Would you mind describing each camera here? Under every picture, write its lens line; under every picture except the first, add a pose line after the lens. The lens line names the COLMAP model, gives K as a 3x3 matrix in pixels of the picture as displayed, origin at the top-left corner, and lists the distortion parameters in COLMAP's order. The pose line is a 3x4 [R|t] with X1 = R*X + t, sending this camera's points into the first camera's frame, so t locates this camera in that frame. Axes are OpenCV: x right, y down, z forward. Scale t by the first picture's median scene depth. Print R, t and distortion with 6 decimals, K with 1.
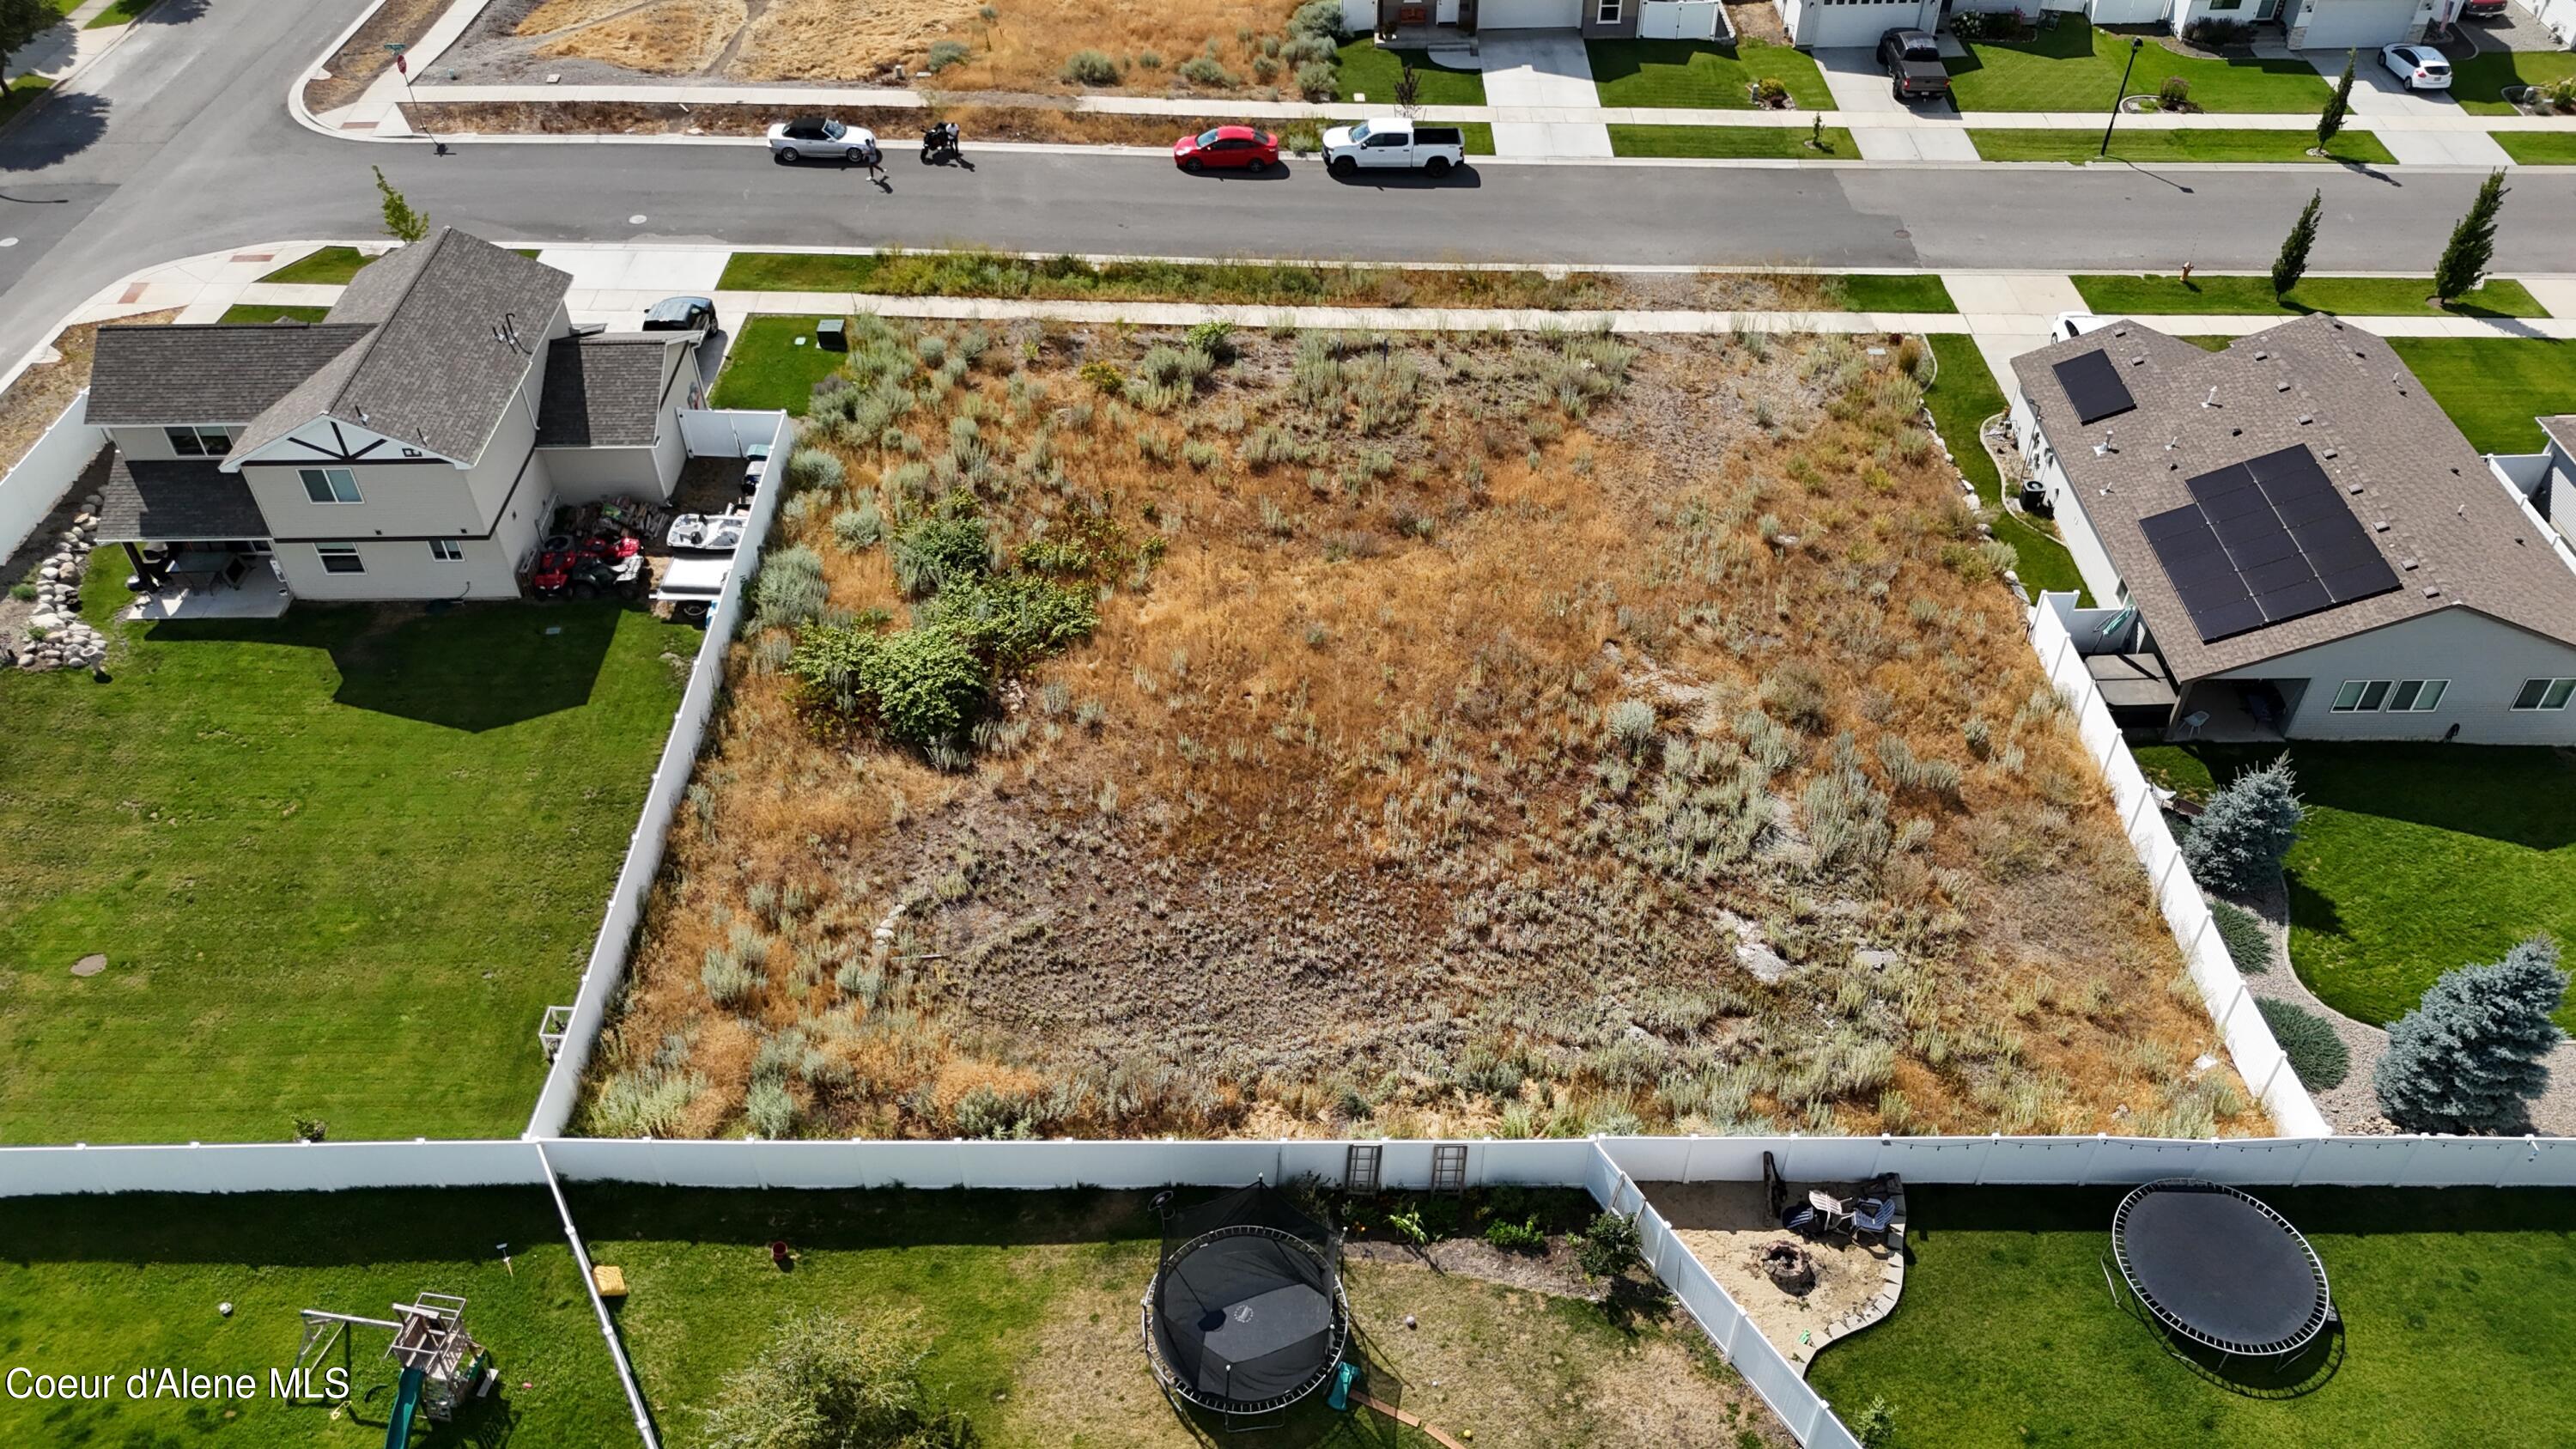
lens RADIAL K [[1901.6, 0, 1284.3], [0, 1901.6, 720.6], [0, 0, 1]] dist [0.058303, -0.050439]
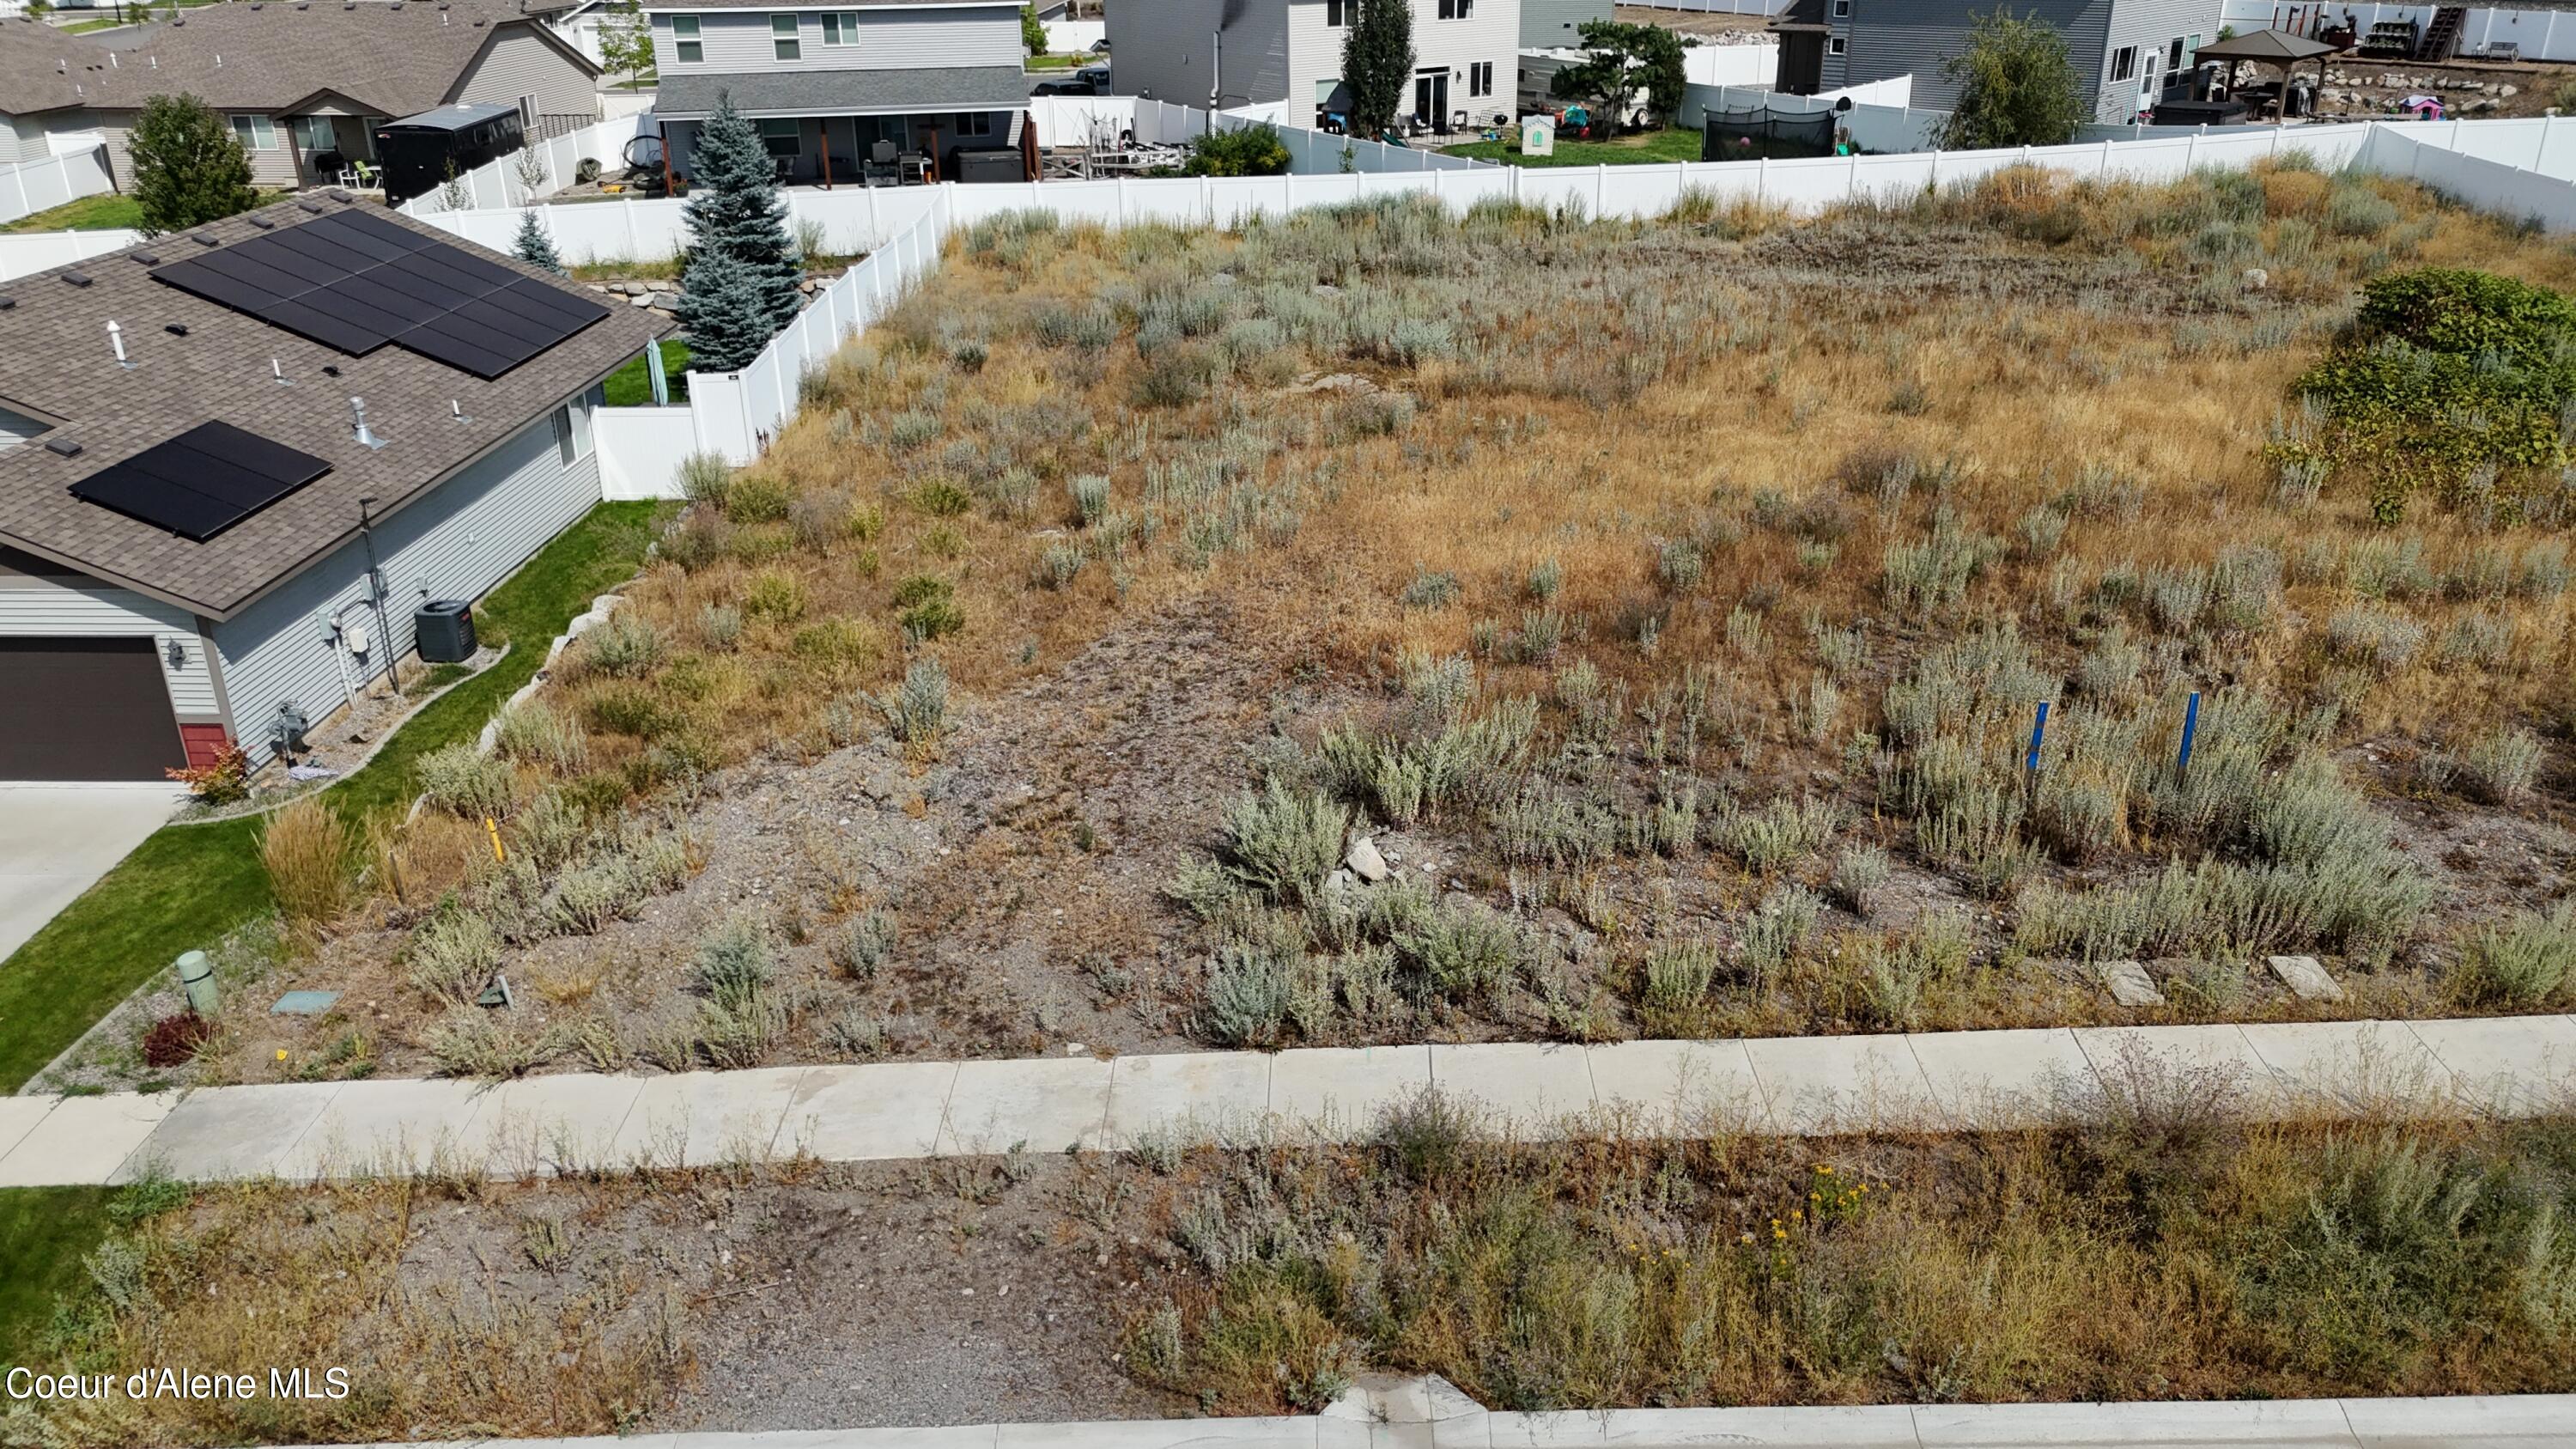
lens RADIAL K [[1901.6, 0, 1284.3], [0, 1901.6, 720.6], [0, 0, 1]] dist [0.058303, -0.050439]
pose [[-0.998989, 0.008496, 0.044155, 0.211539], [0.043713, 0.413597, 0.909410, -0.635123], [-0.010536, 0.910420, -0.413550, 1.489021]]
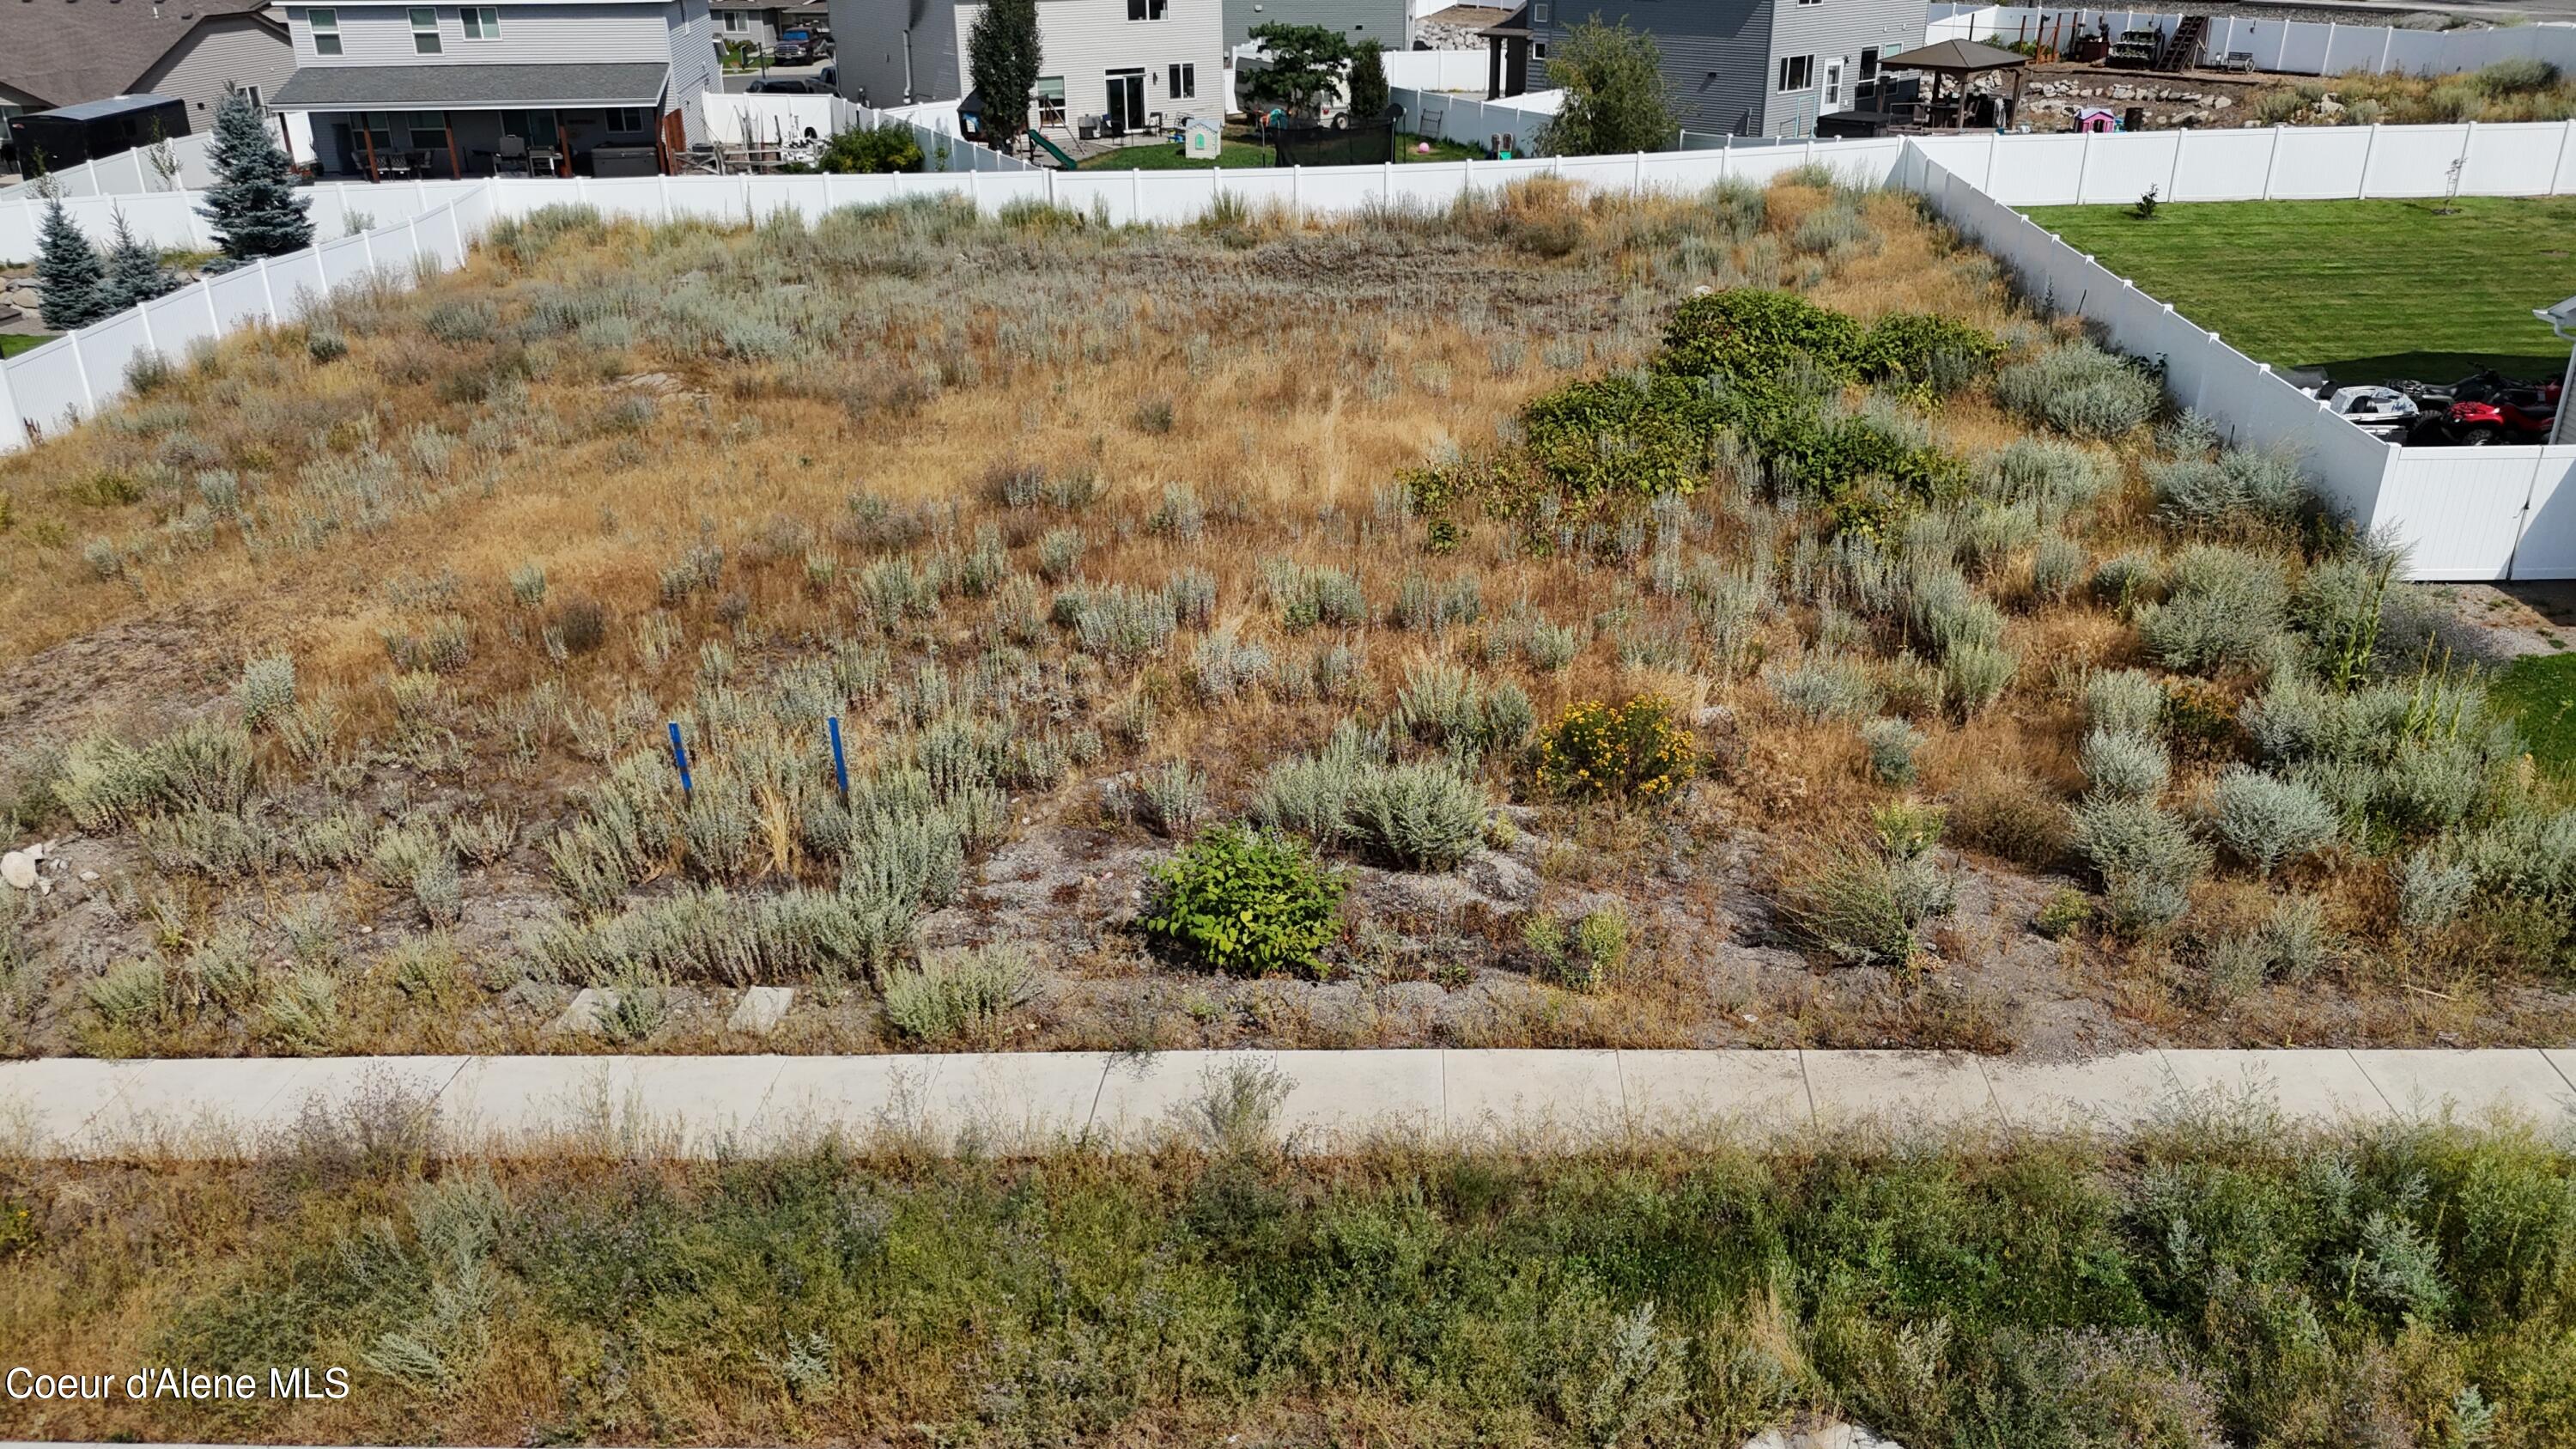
lens RADIAL K [[1901.6, 0, 1284.3], [0, 1901.6, 720.6], [0, 0, 1]] dist [0.058303, -0.050439]
pose [[-0.995389, -0.016354, 0.094519, -0.093553], [0.079287, 0.414313, 0.906674, -0.612543], [-0.053988, 0.909988, -0.411106, 1.472795]]
